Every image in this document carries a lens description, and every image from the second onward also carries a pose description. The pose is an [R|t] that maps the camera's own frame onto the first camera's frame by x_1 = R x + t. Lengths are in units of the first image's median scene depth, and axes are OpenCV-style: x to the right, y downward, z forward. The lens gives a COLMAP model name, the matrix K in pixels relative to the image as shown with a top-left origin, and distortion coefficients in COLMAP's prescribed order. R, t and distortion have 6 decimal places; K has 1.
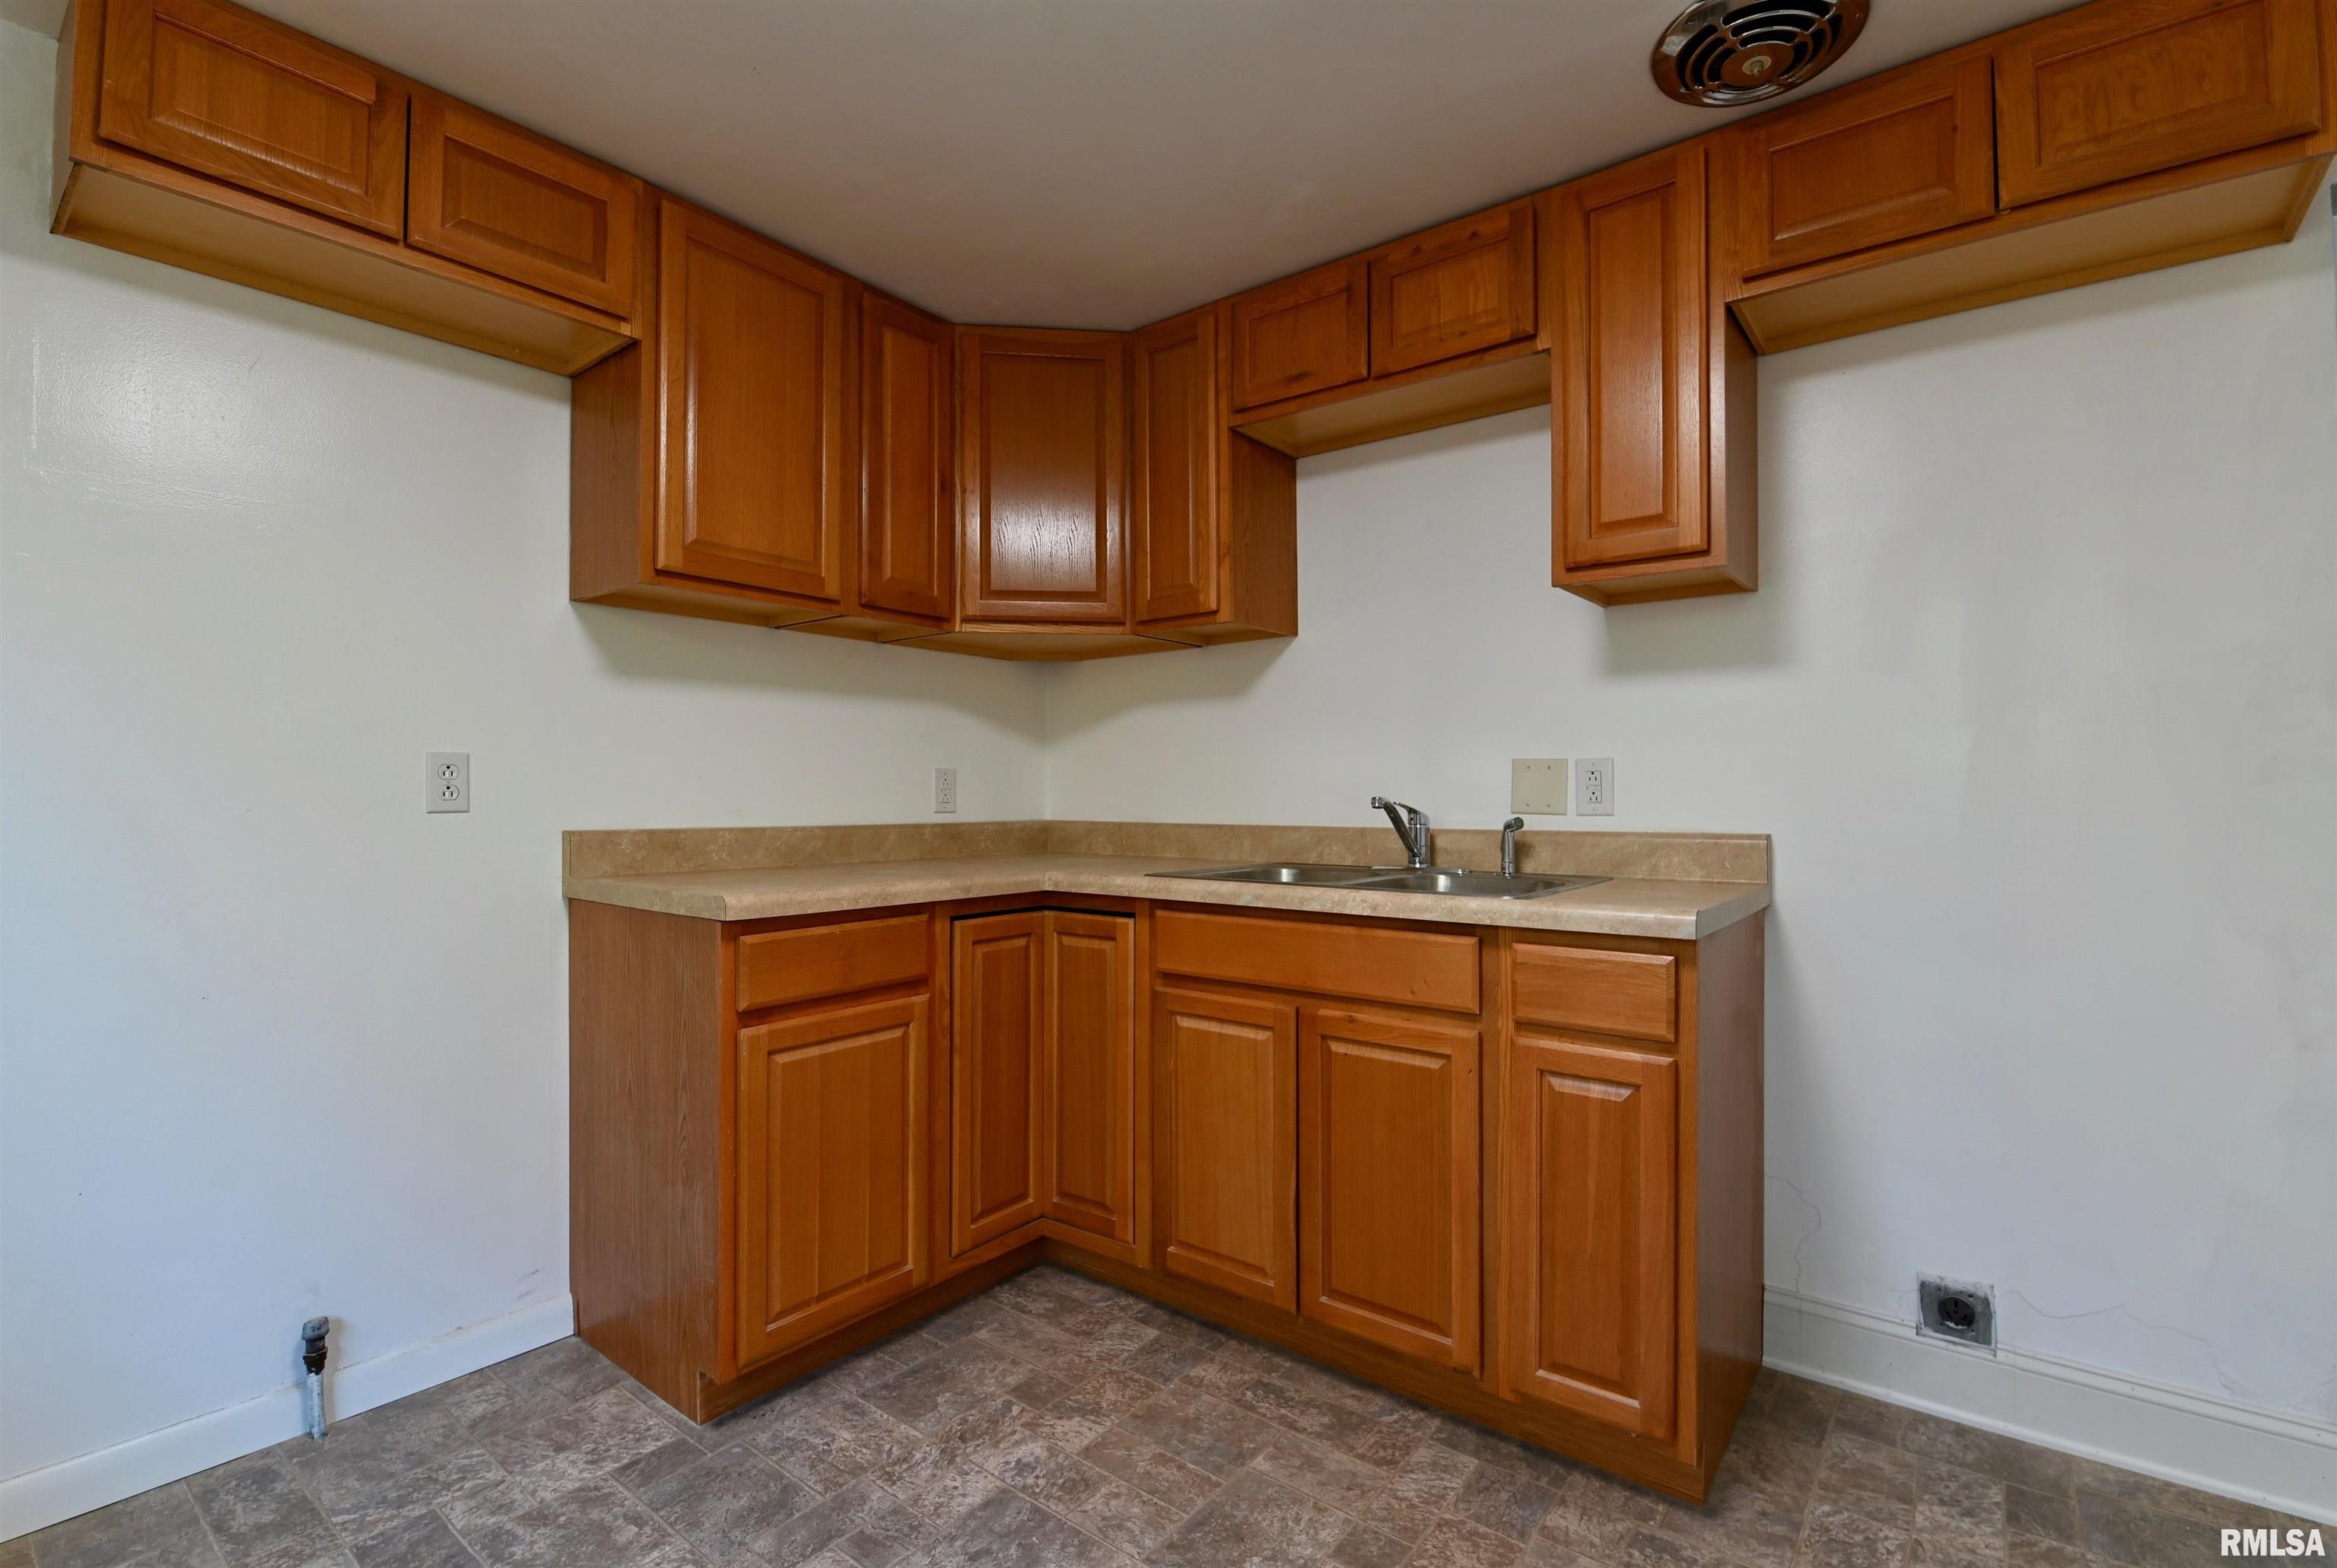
lens RADIAL K [[1034.8, 0, 1177.4], [0, 1034.8, 788.4], [0, 0, 1]] dist [-0.001963, -0.010160]
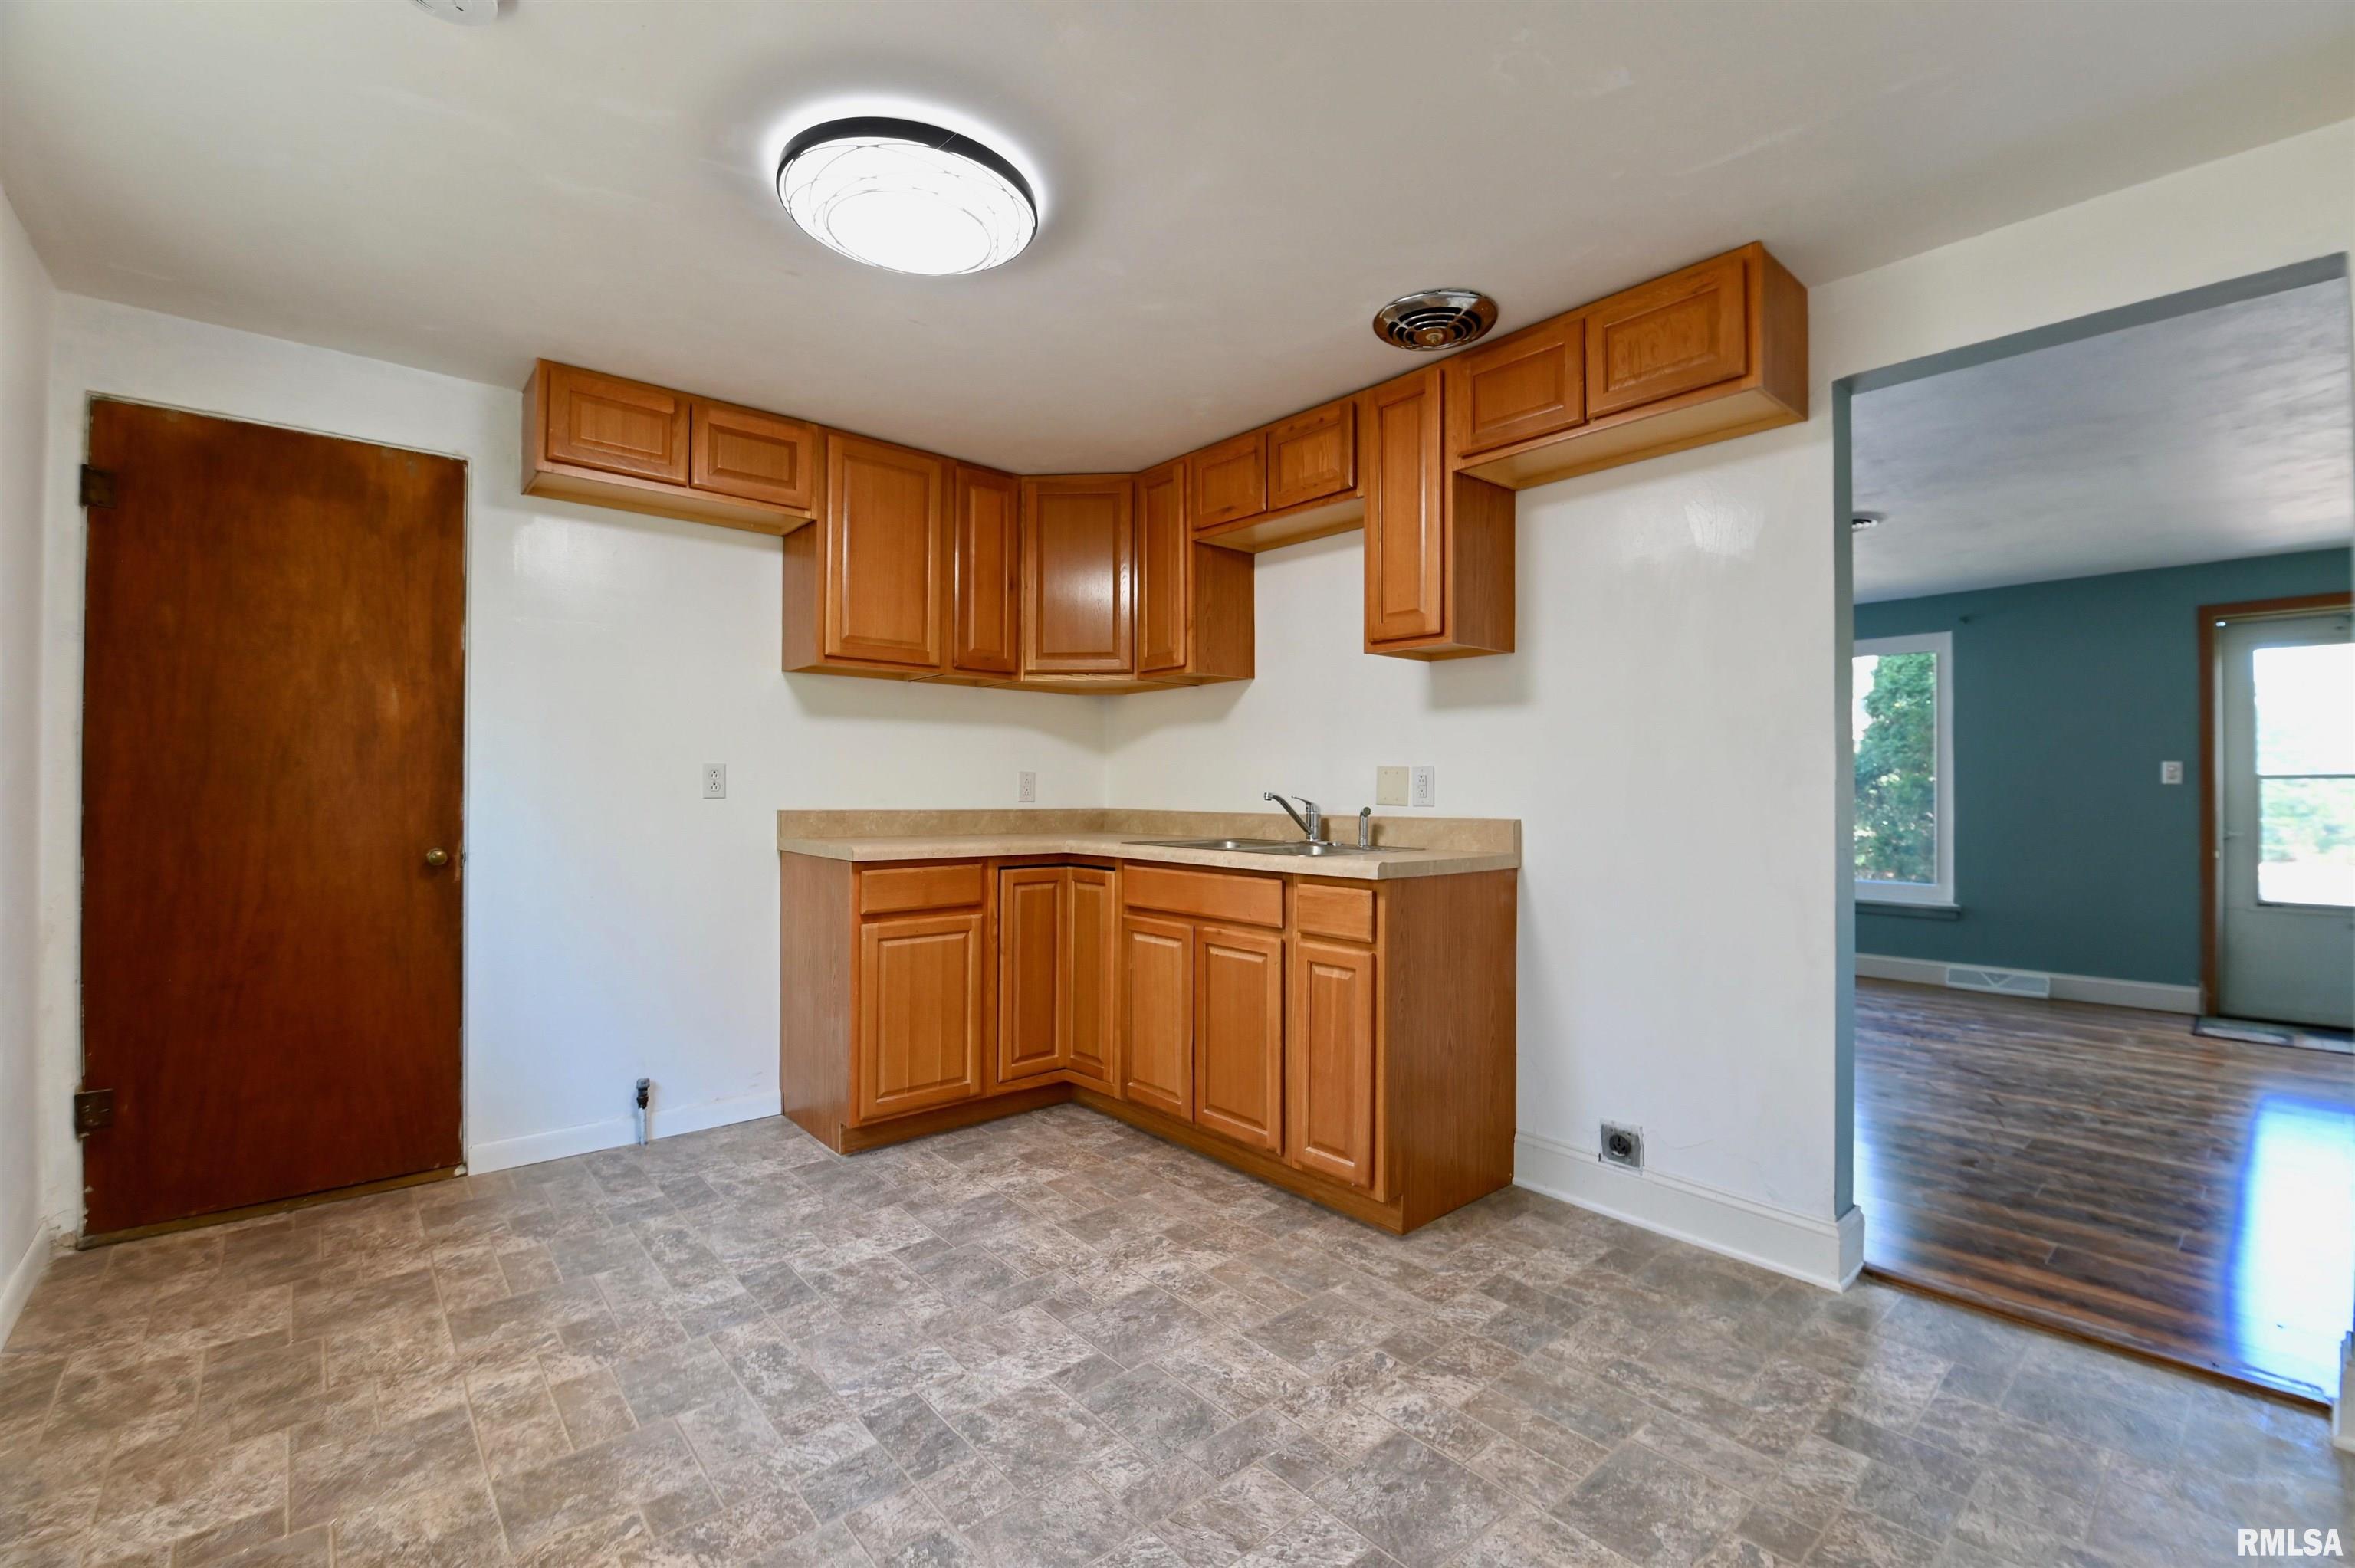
lens RADIAL K [[1006.8, 0, 1191.8], [0, 1006.8, 784.0], [0, 0, 1]] dist [-0.006695, -0.007717]
pose [[0.980805, 0.004230, -0.194945, 0.413236], [-0.004231, 0.999991, 0.000413, -0.004827], [0.194945, 0.000420, 0.980814, -0.503653]]
